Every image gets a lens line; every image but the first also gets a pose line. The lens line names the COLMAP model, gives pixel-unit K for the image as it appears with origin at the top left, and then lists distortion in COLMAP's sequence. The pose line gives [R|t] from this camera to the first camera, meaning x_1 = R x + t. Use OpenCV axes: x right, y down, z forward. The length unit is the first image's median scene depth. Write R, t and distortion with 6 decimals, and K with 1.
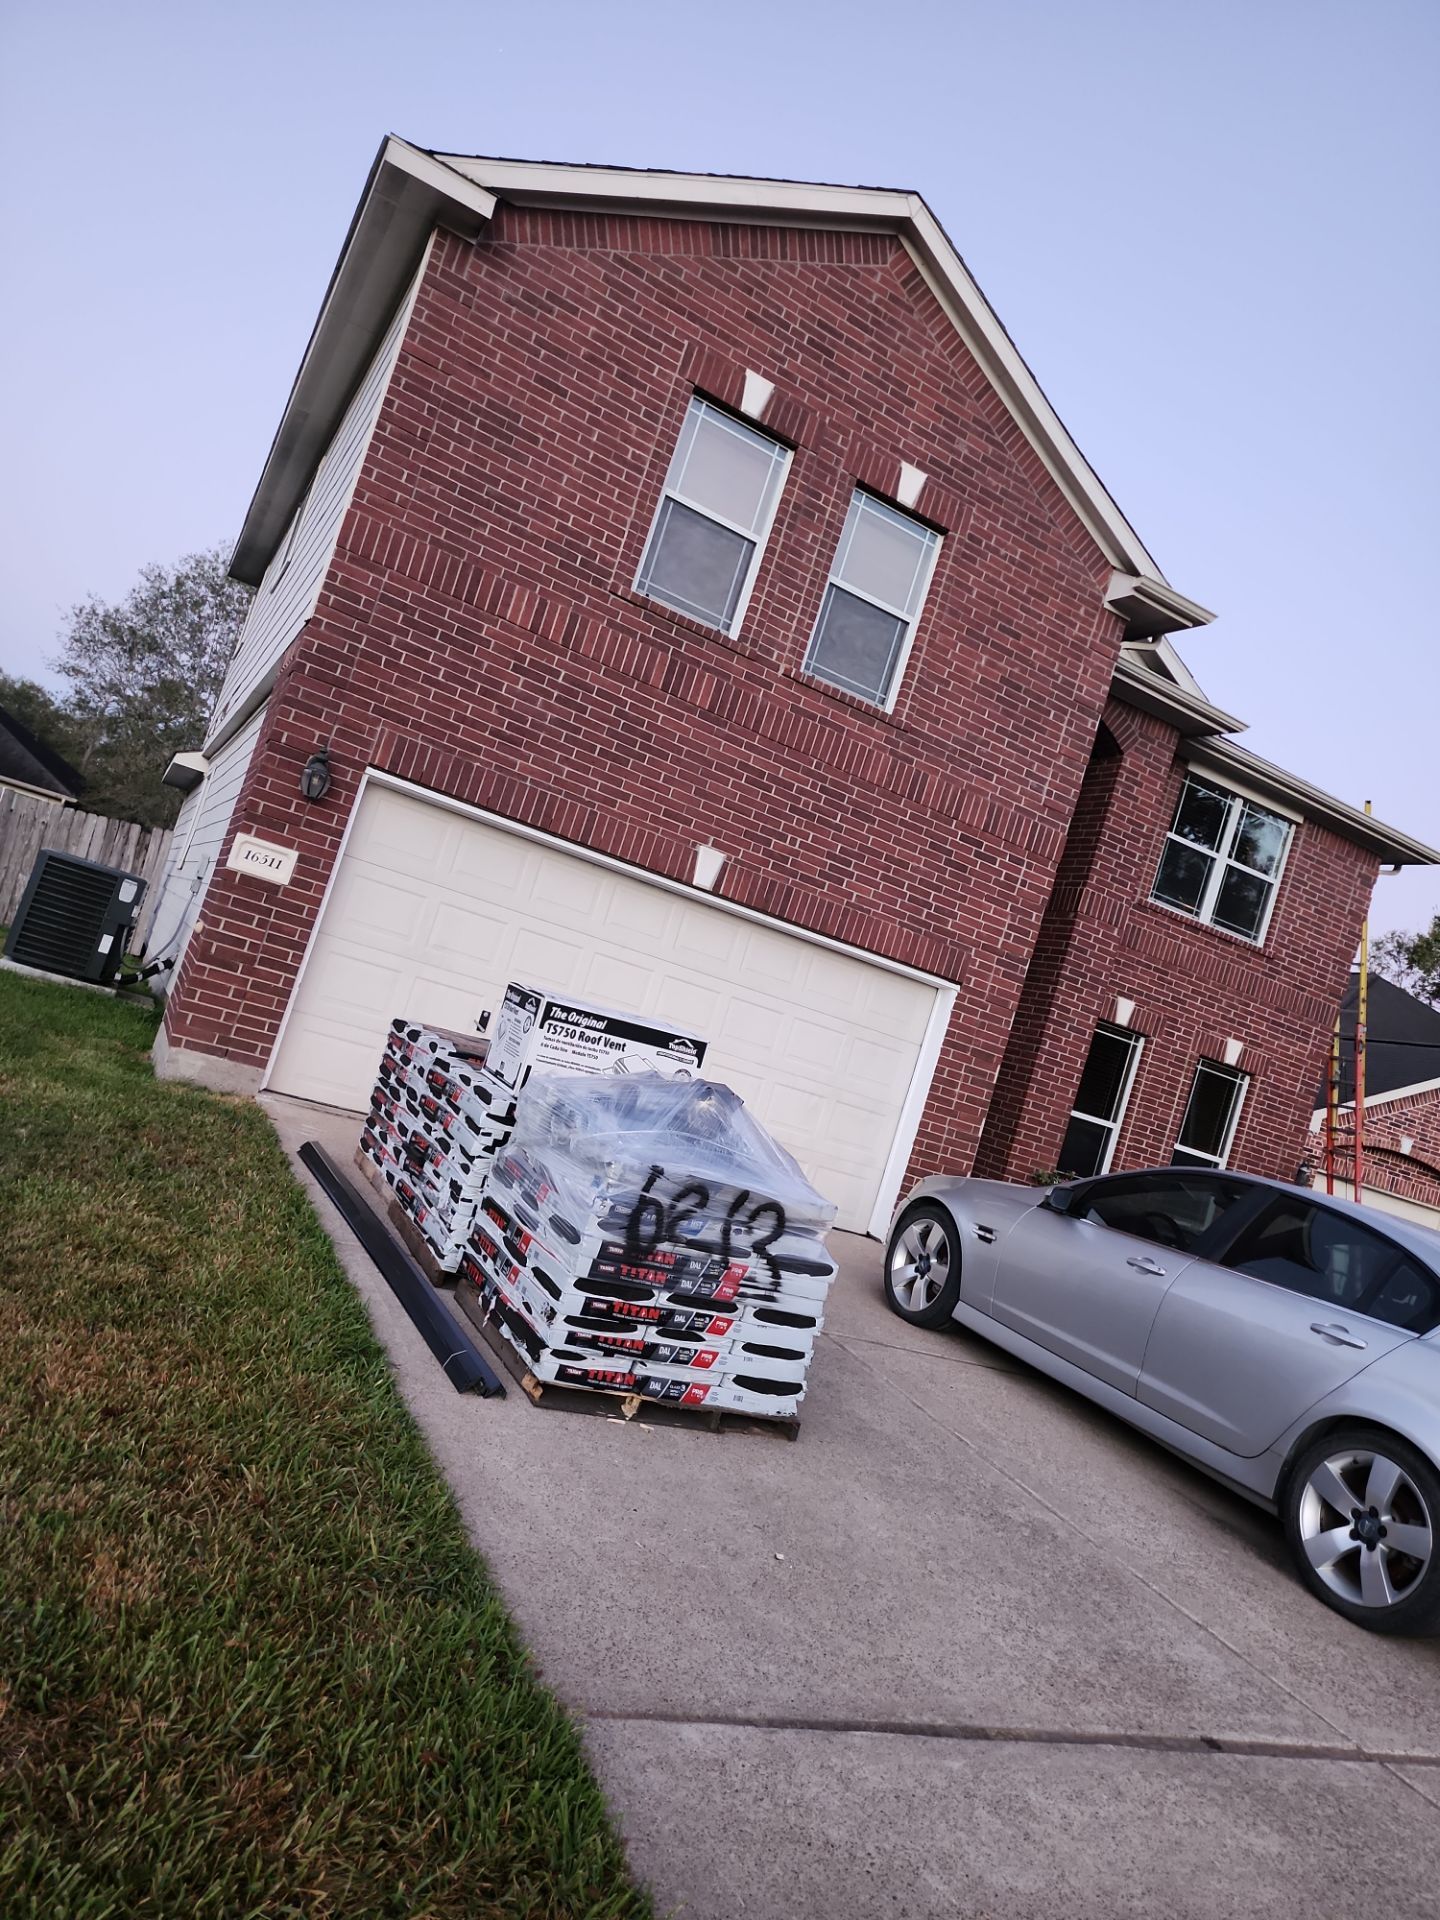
lens RADIAL K [[1255.0, 0, 720.0], [0, 1255.0, 960.0], [0, 0, 1]] dist [0.111076, -0.087555]
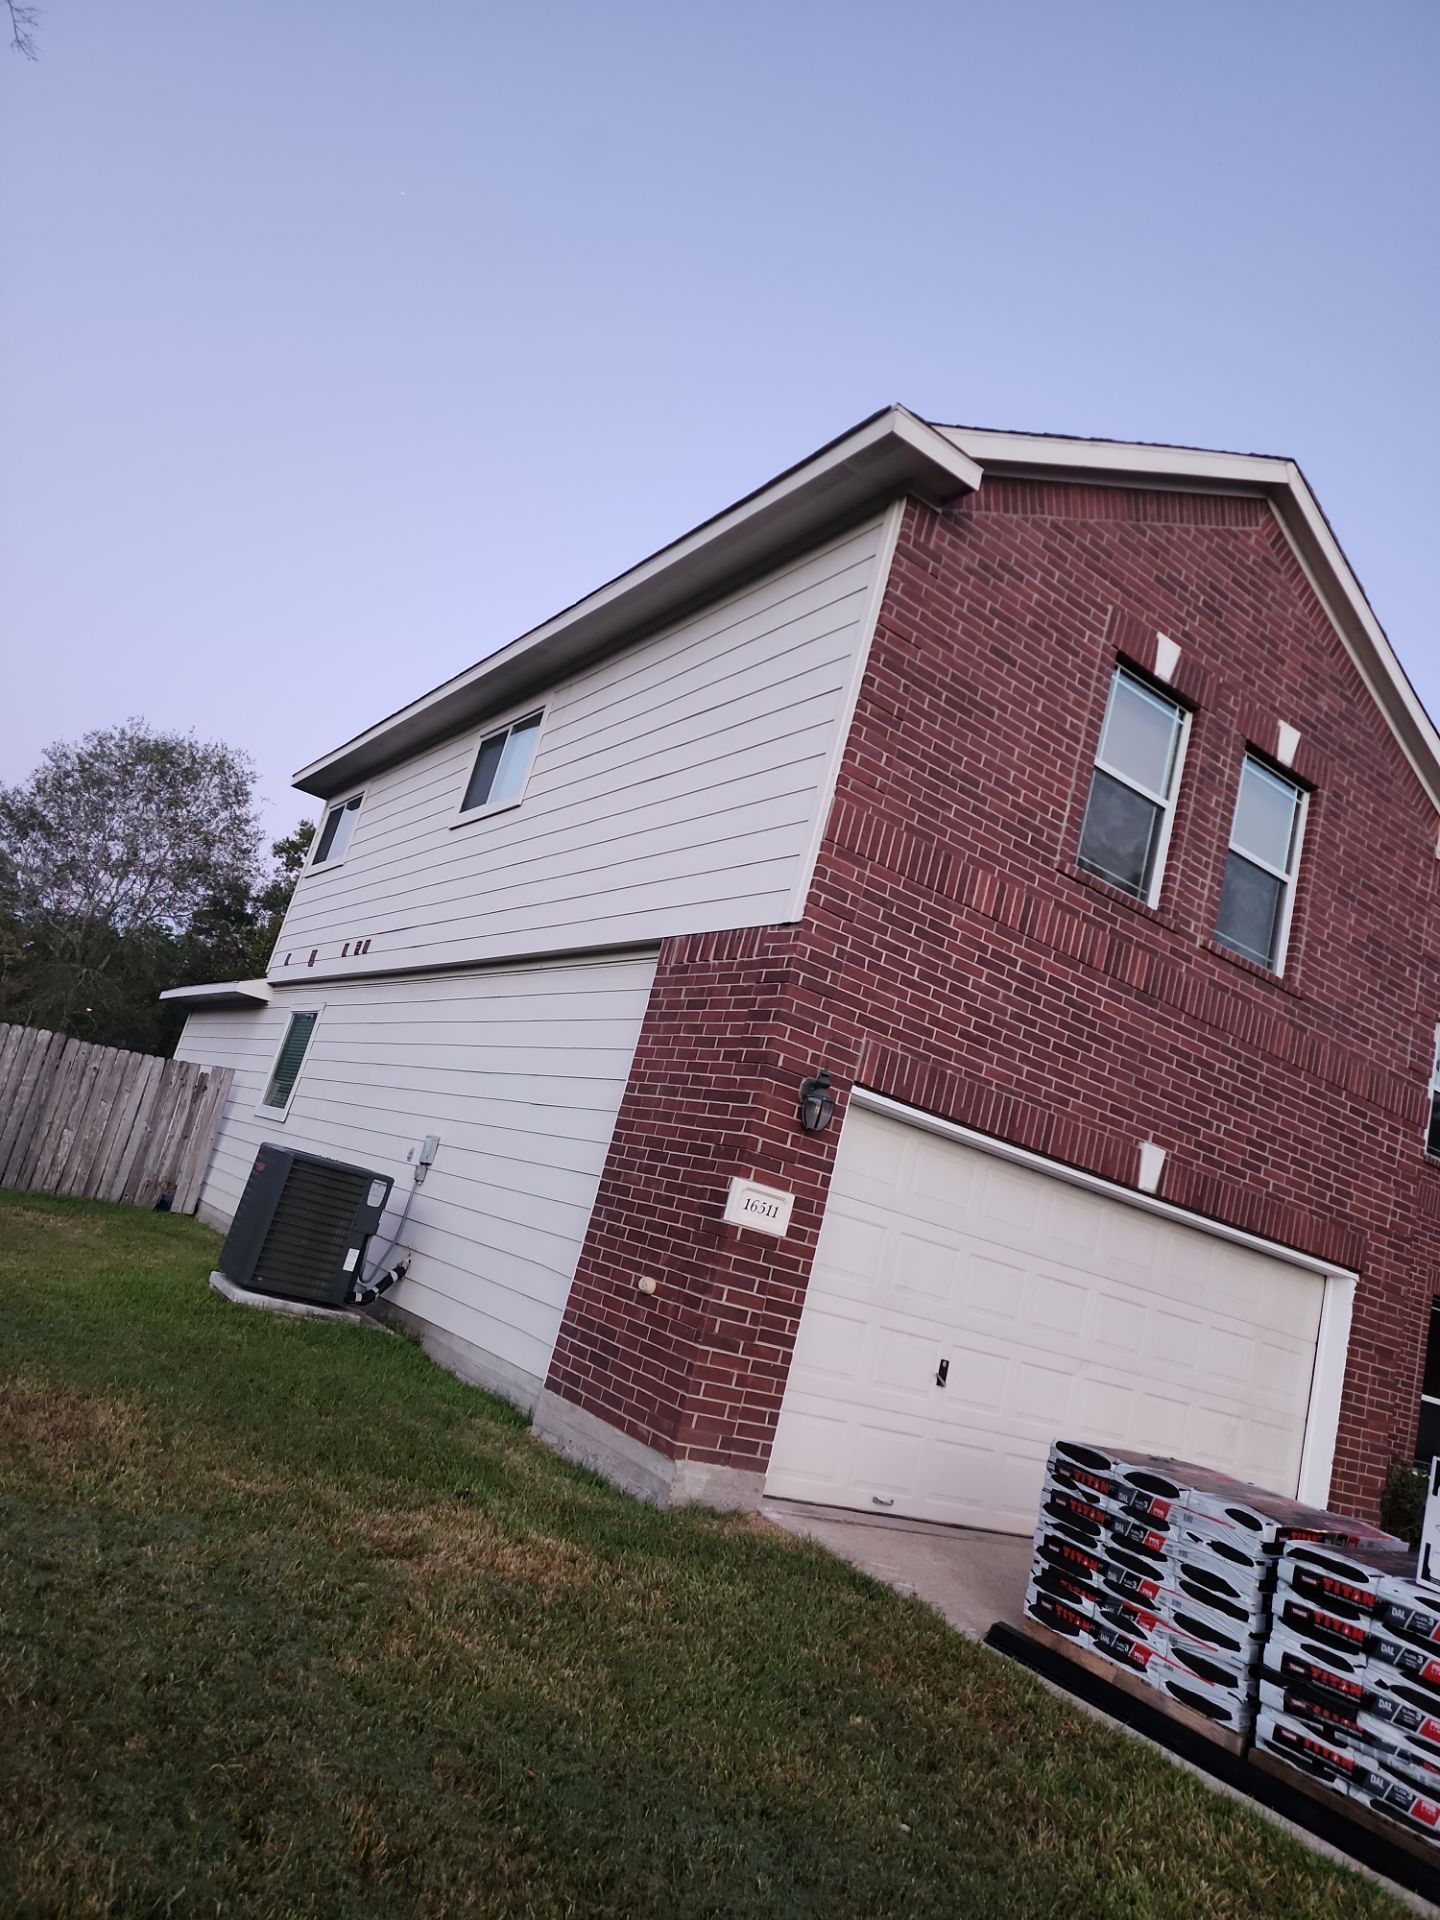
lens RADIAL K [[1255.0, 0, 720.0], [0, 1255.0, 960.0], [0, 0, 1]] dist [0.111076, -0.087555]
pose [[0.989761, -0.018463, 0.141538, -0.444866], [0.034346, 0.993270, -0.110610, -0.133732], [-0.138543, 0.114339, 0.983734, 0.154401]]
